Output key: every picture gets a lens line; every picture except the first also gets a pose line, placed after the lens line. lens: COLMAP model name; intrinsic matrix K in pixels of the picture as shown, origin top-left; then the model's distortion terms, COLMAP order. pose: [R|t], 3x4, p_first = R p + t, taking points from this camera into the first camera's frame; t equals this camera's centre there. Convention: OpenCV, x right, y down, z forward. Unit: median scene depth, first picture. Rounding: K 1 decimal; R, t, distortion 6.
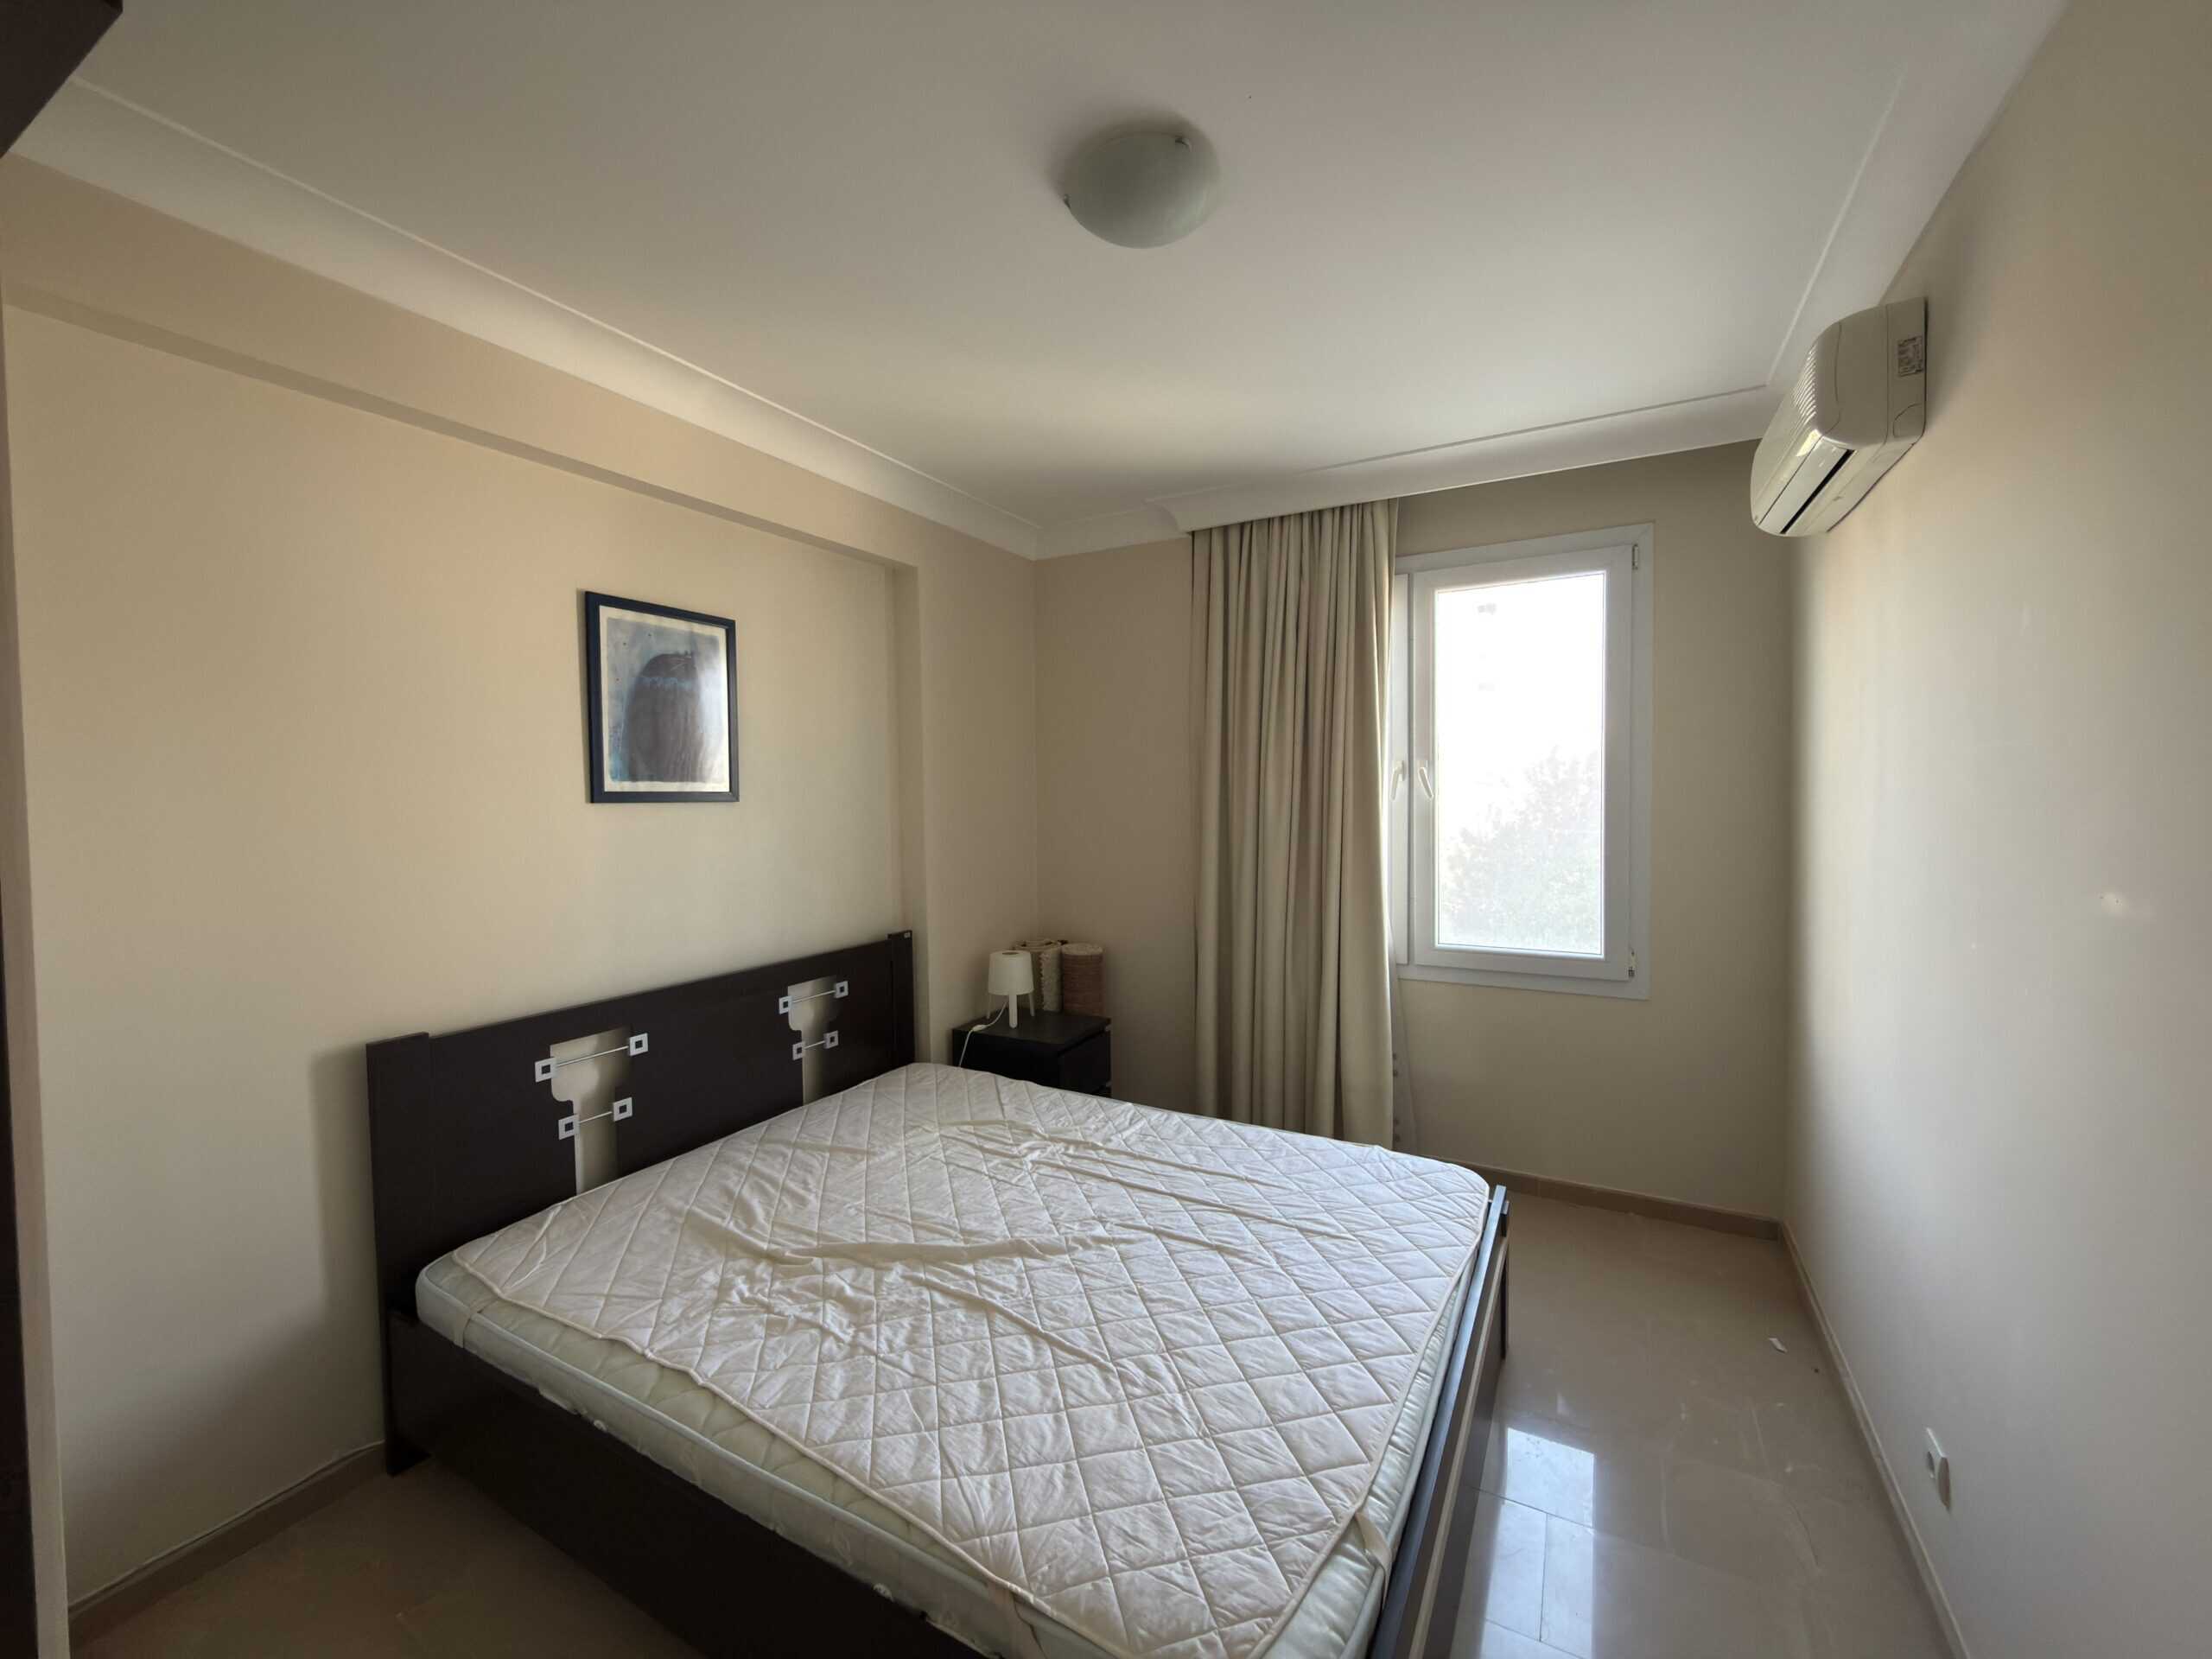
lens RADIAL K [[887.9, 0, 1105.9], [0, 887.9, 826.8], [0, 0, 1]] dist [0.000398, 0.000044]
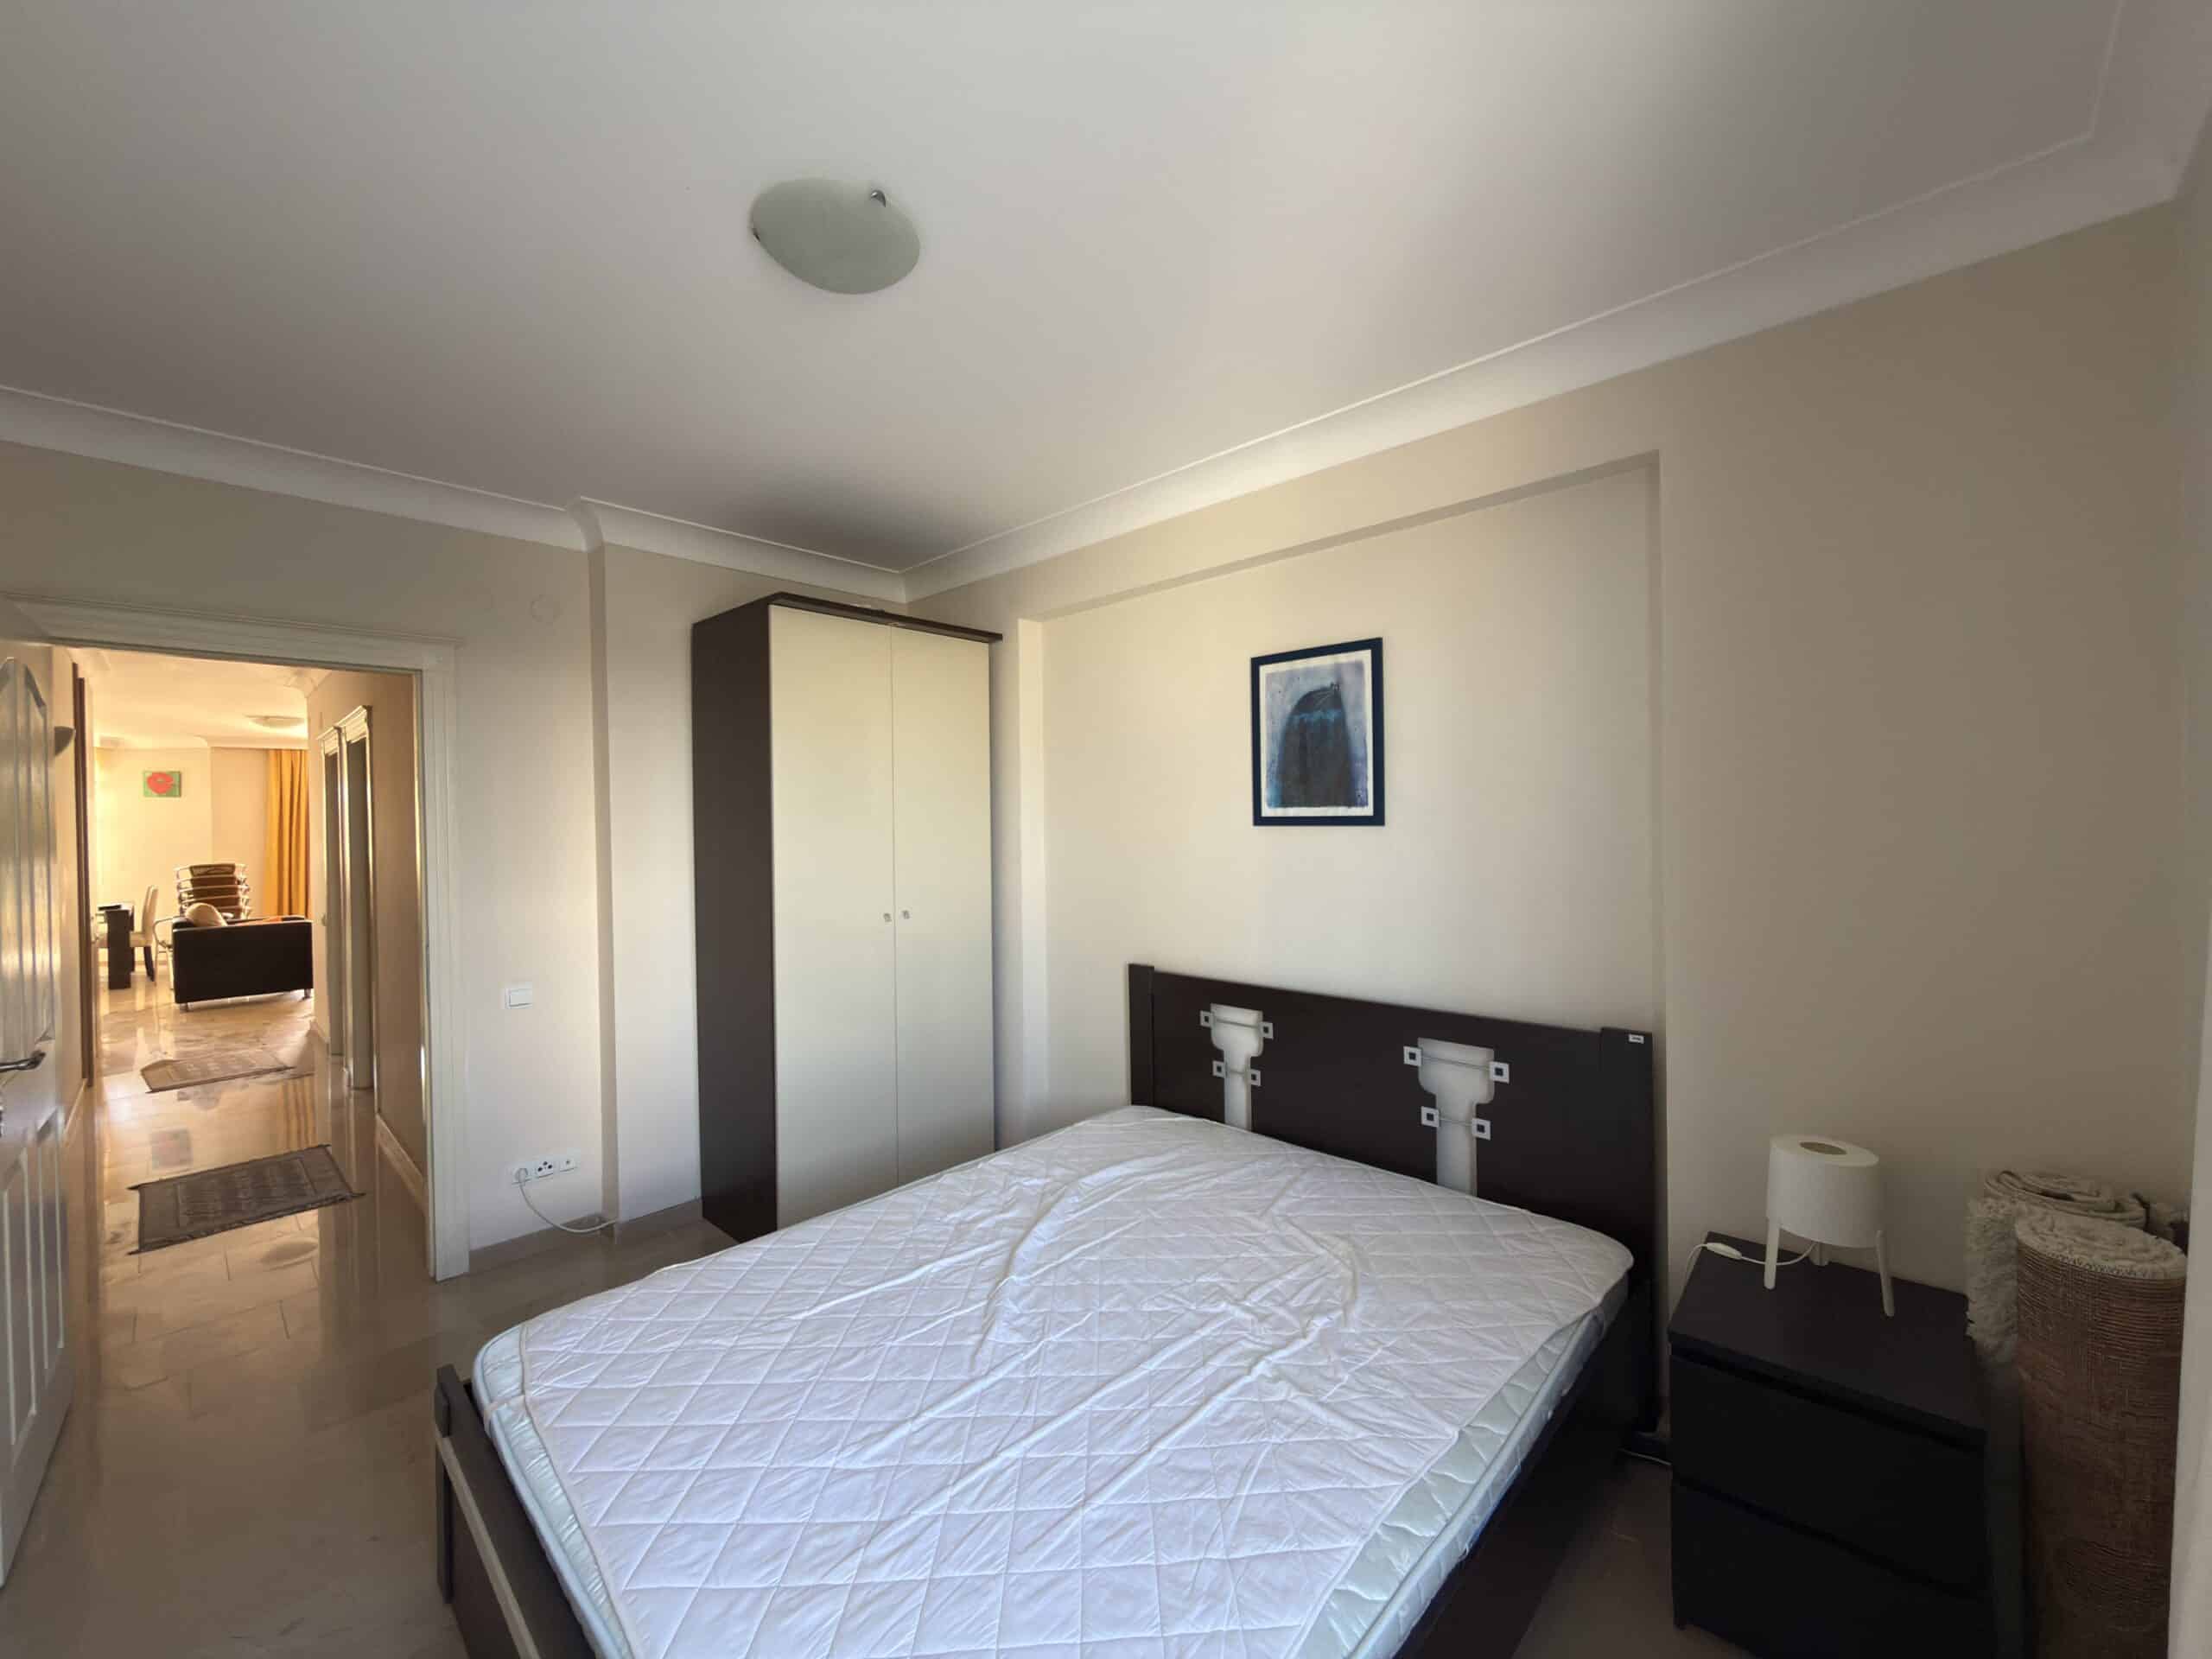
lens RADIAL K [[876.2, 0, 1106.0], [0, 876.2, 829.5], [0, 0, 1]] dist [0.000873, -0.000106]
pose [[-0.245701, 0.033704, -0.968760, 0.631534], [-0.015496, 0.999131, 0.038691, -0.062530], [0.969222, 0.024518, -0.244965, 1.037152]]
